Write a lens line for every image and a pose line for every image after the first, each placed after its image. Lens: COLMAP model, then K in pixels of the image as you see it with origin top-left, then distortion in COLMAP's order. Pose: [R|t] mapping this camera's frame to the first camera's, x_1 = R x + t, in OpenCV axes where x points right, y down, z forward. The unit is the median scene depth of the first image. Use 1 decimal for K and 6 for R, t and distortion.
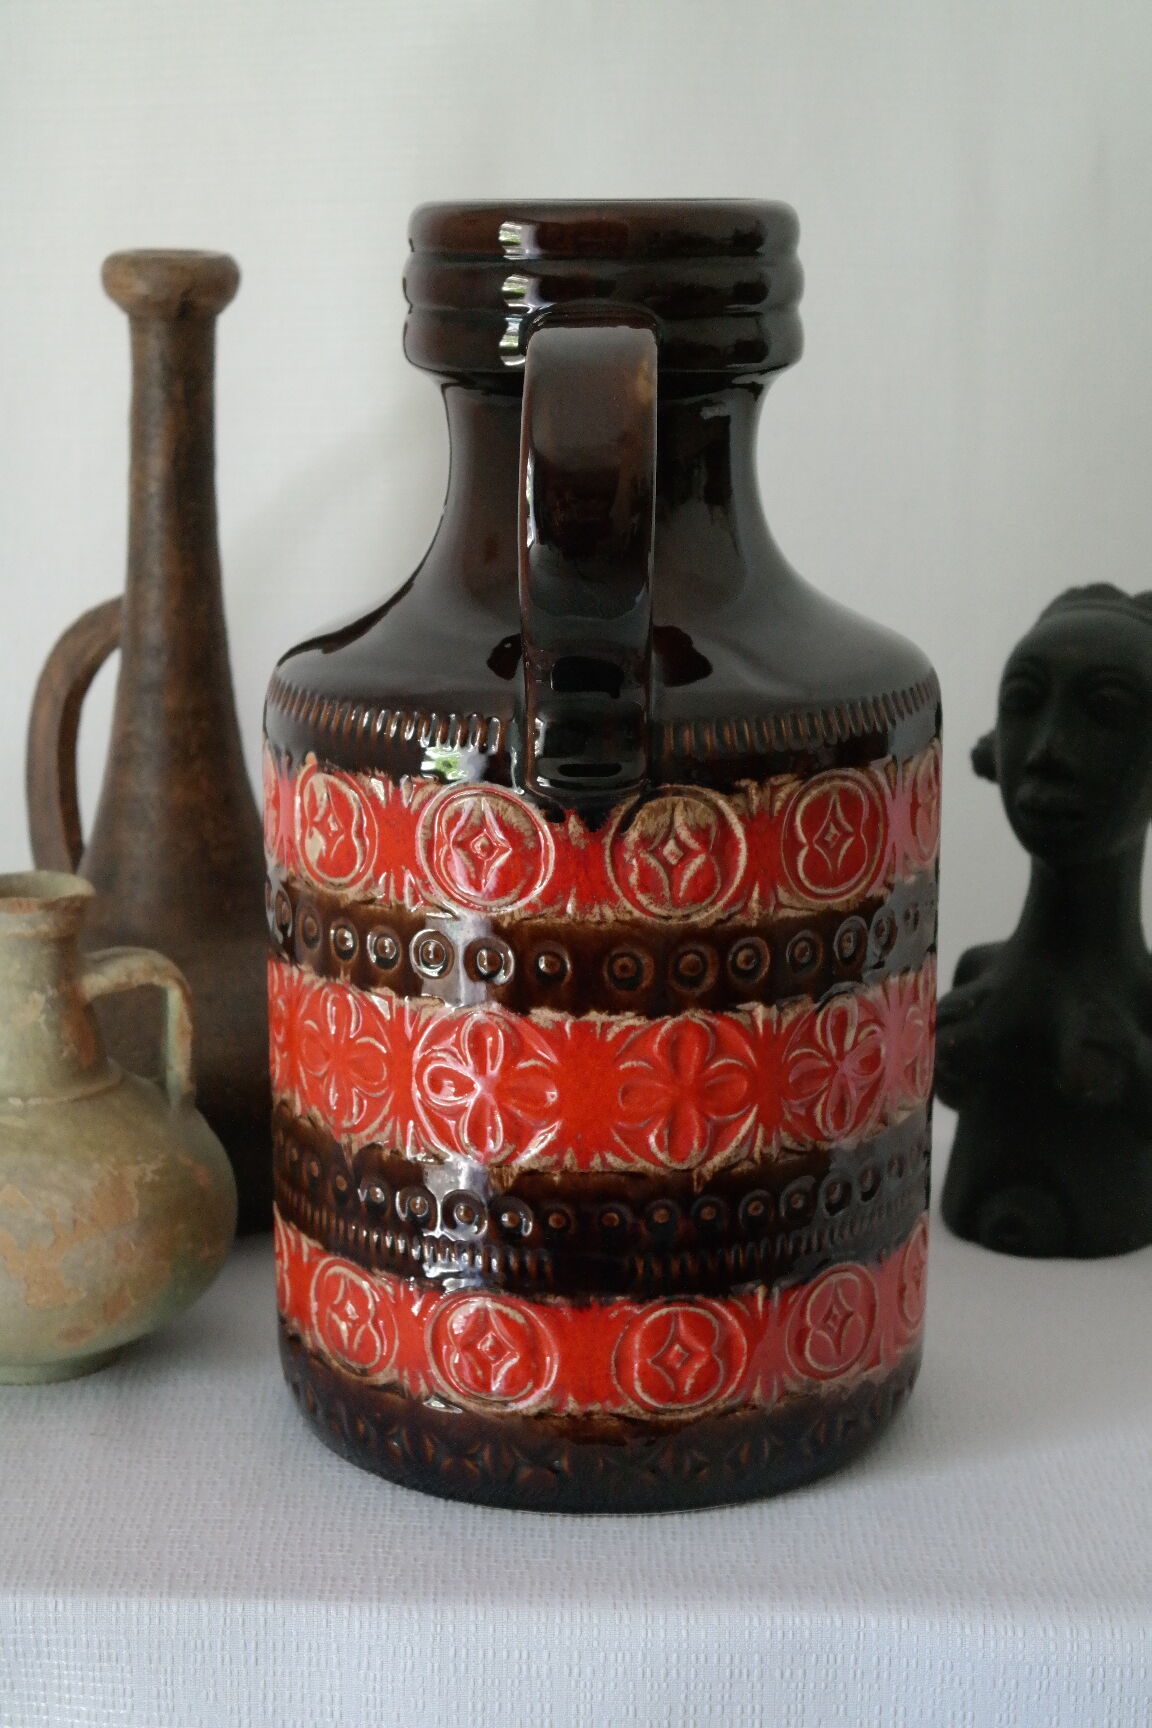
lens RADIAL K [[3309.0, 0, 576.0], [0, 3309.0, 864.0], [0, 0, 1]] dist [0.019569, 0.027356]
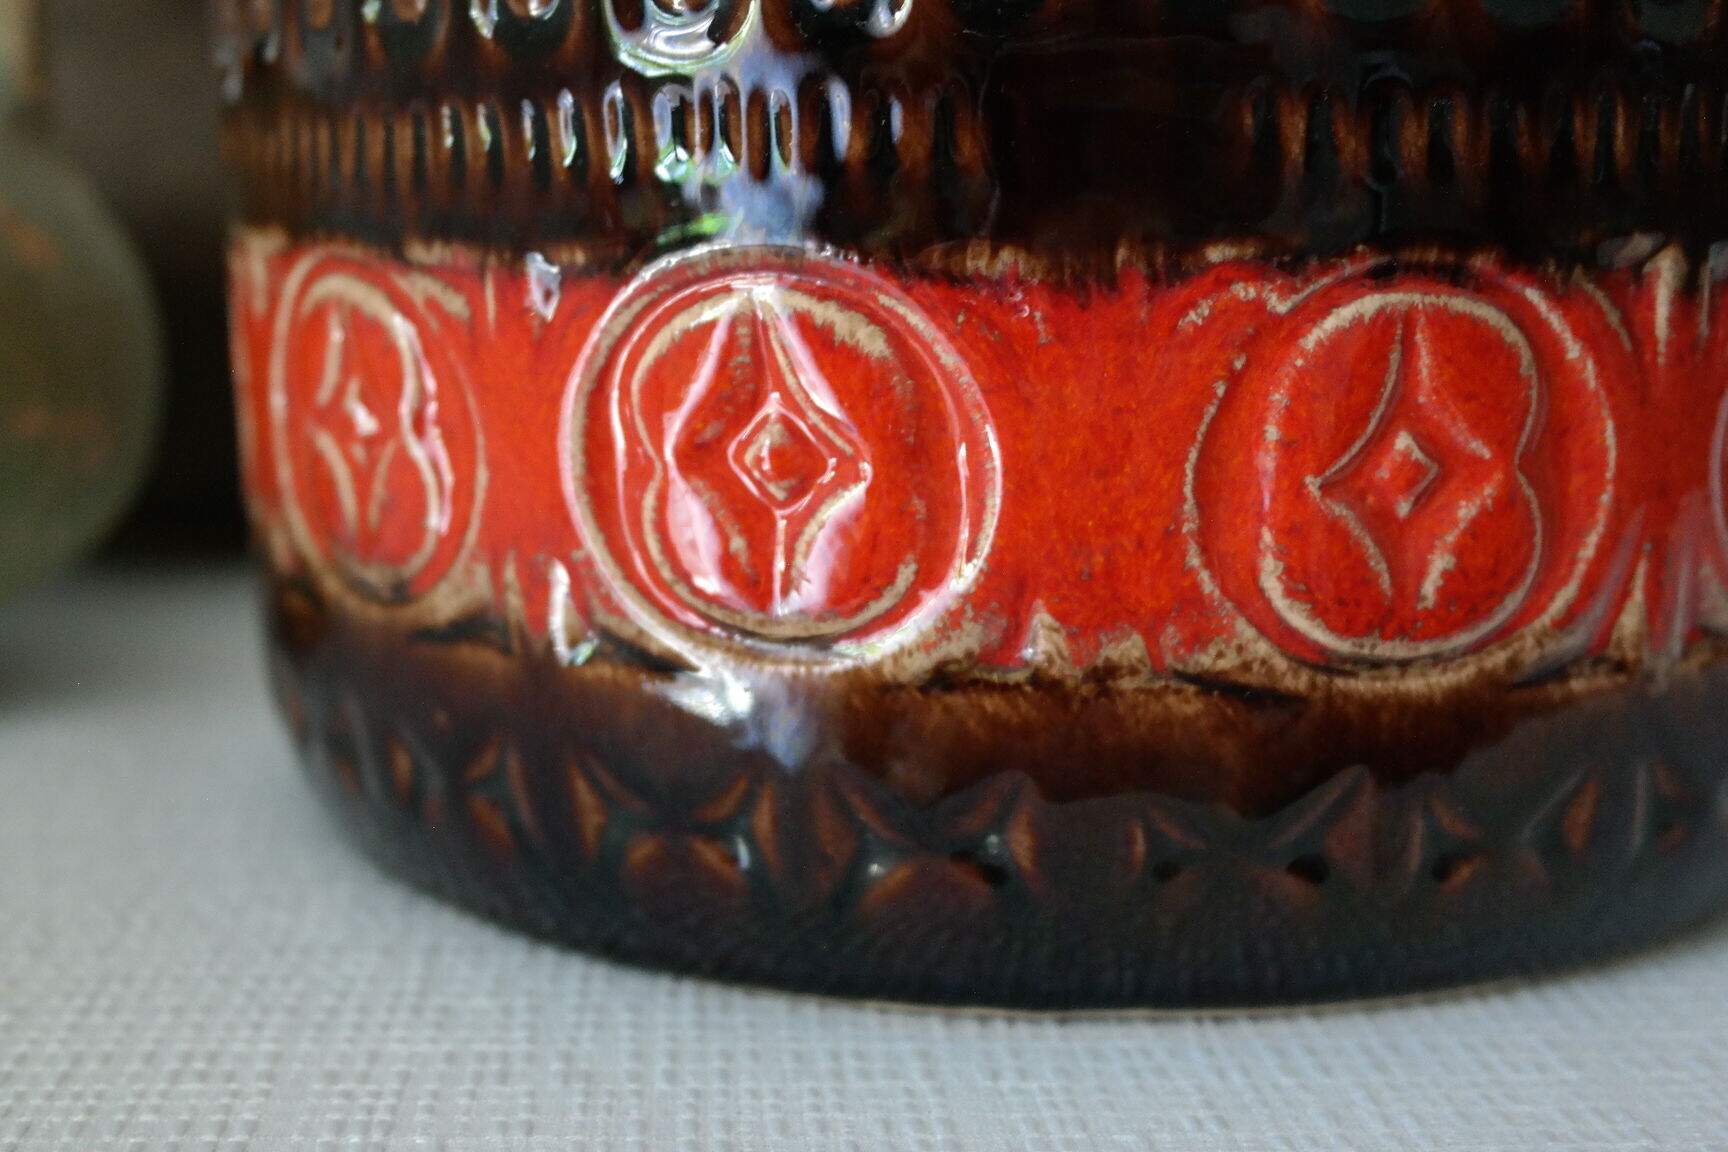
lens RADIAL K [[2408.4, 0, 862.1], [0, 2408.4, 549.7], [0, 0, 1]] dist [-0.023280, 0.067732]
pose [[0.999978, -0.003867, -0.005447, -0.016776], [0.003788, 0.999888, -0.014480, 0.159620], [0.005502, 0.014459, 0.999880, 0.790689]]
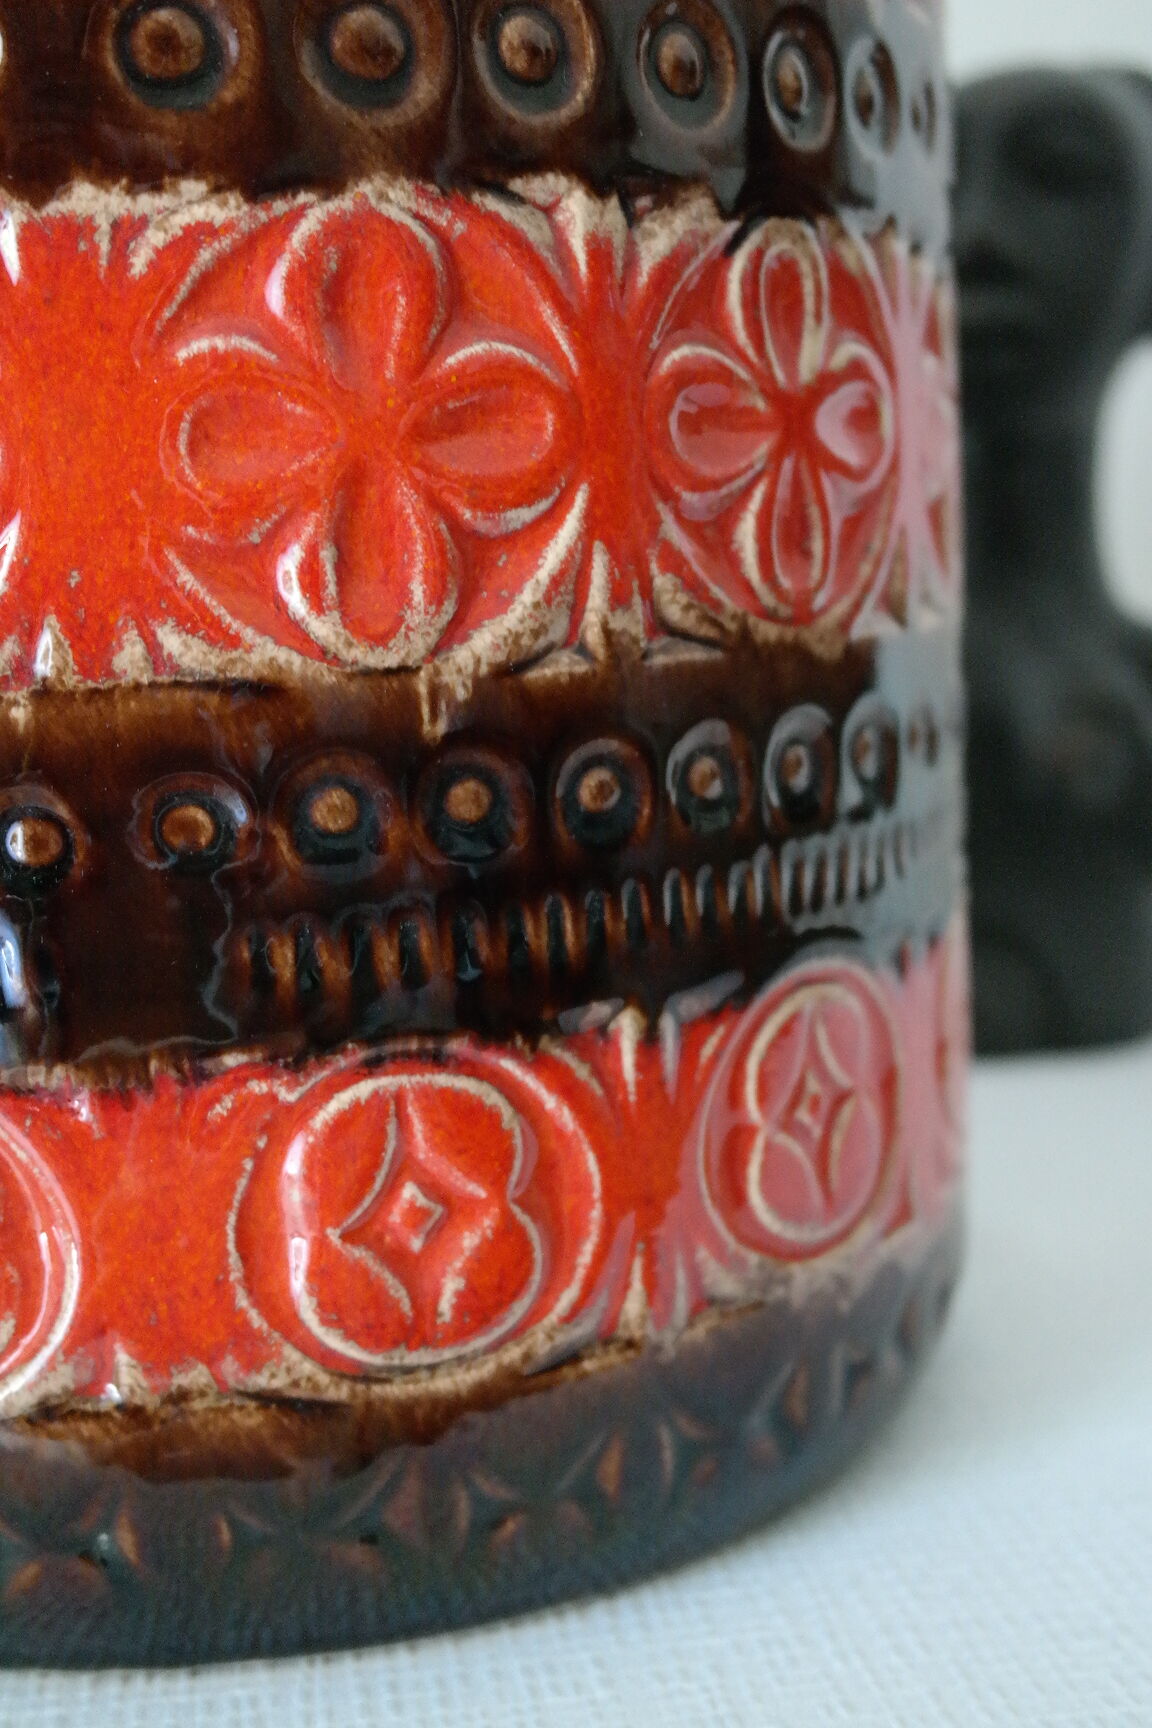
lens RADIAL K [[2408.4, 0, 576.0], [0, 2408.4, 864.0], [0, 0, 1]] dist [-0.023280, 0.067732]
pose [[0.994893, -0.065665, 0.076651, 0.031017], [0.069869, 0.996120, -0.053509, 0.126626], [-0.072840, 0.058591, 0.995621, 0.740893]]
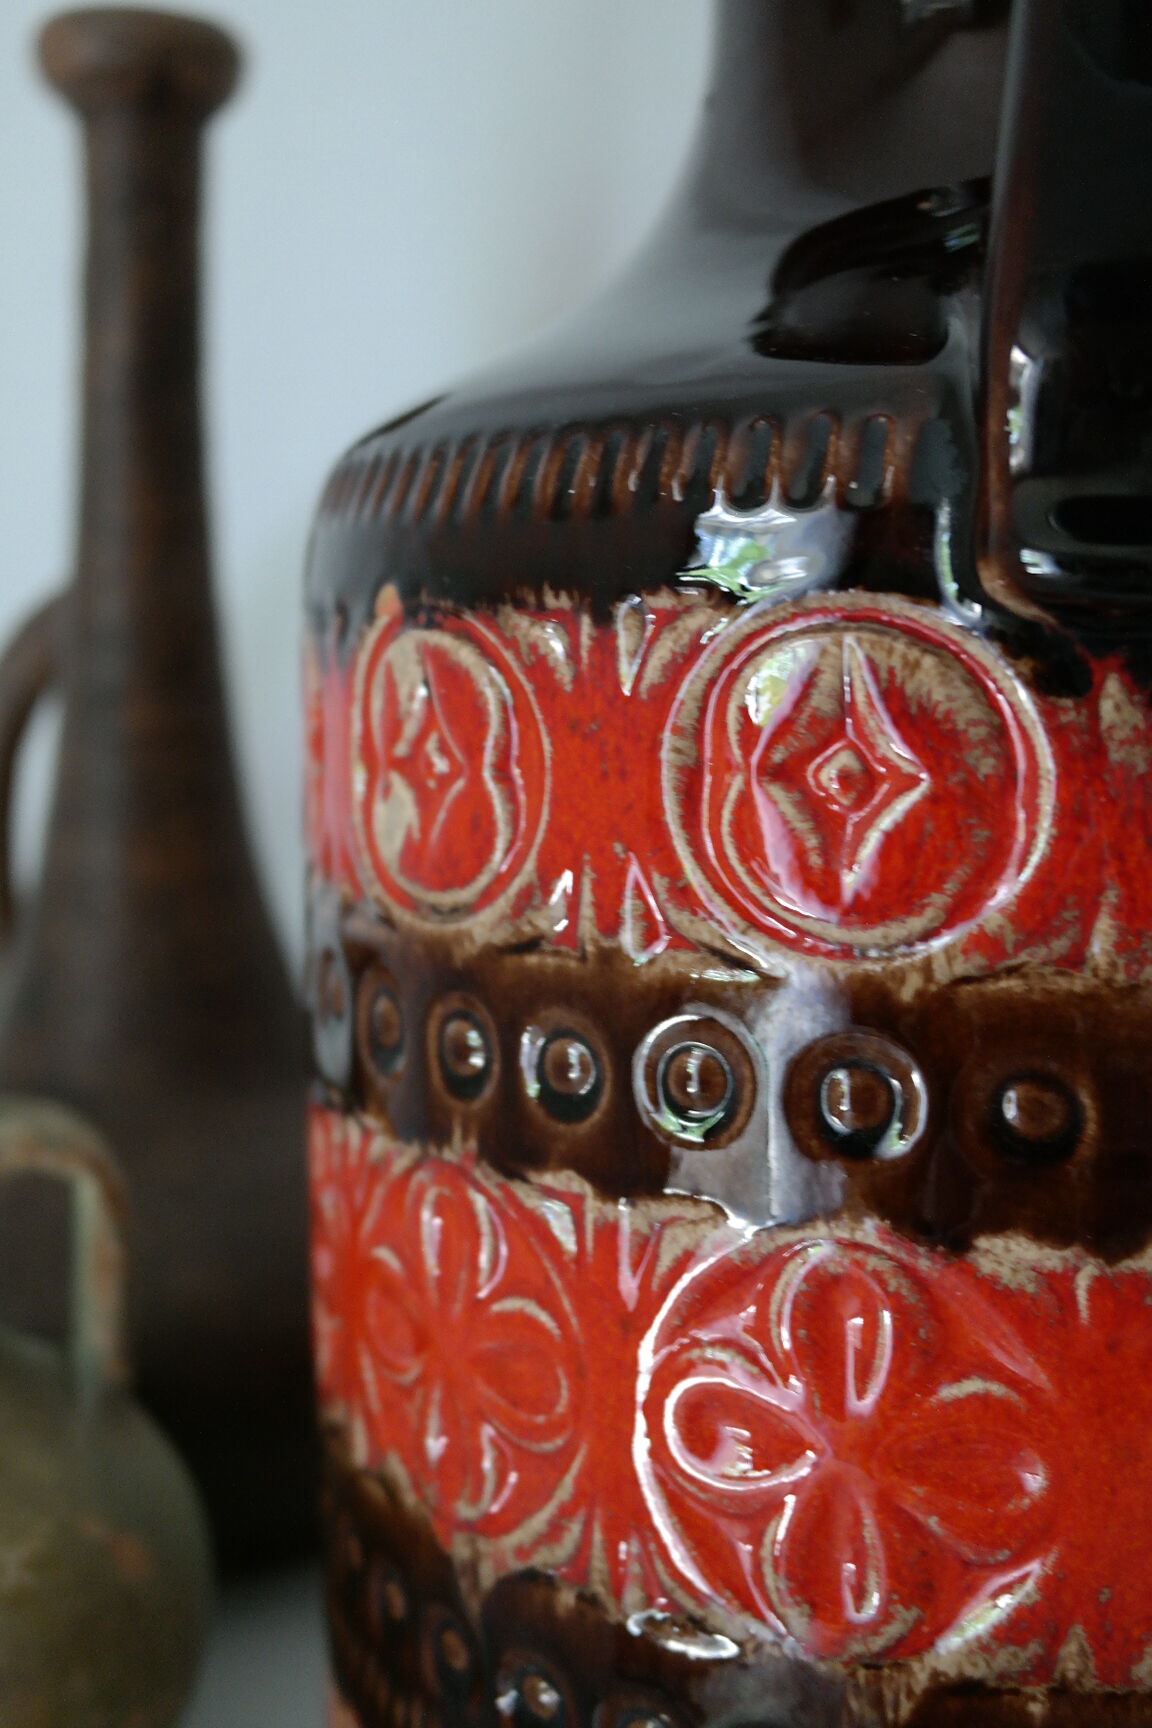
lens RADIAL K [[2408.4, 0, 576.0], [0, 2408.4, 864.0], [0, 0, 1]] dist [-0.023280, 0.067732]
pose [[0.998746, 0.002971, -0.049973, -0.042823], [-0.007426, 0.995986, -0.089196, 0.026784], [0.049507, 0.089455, 0.994760, 0.721002]]
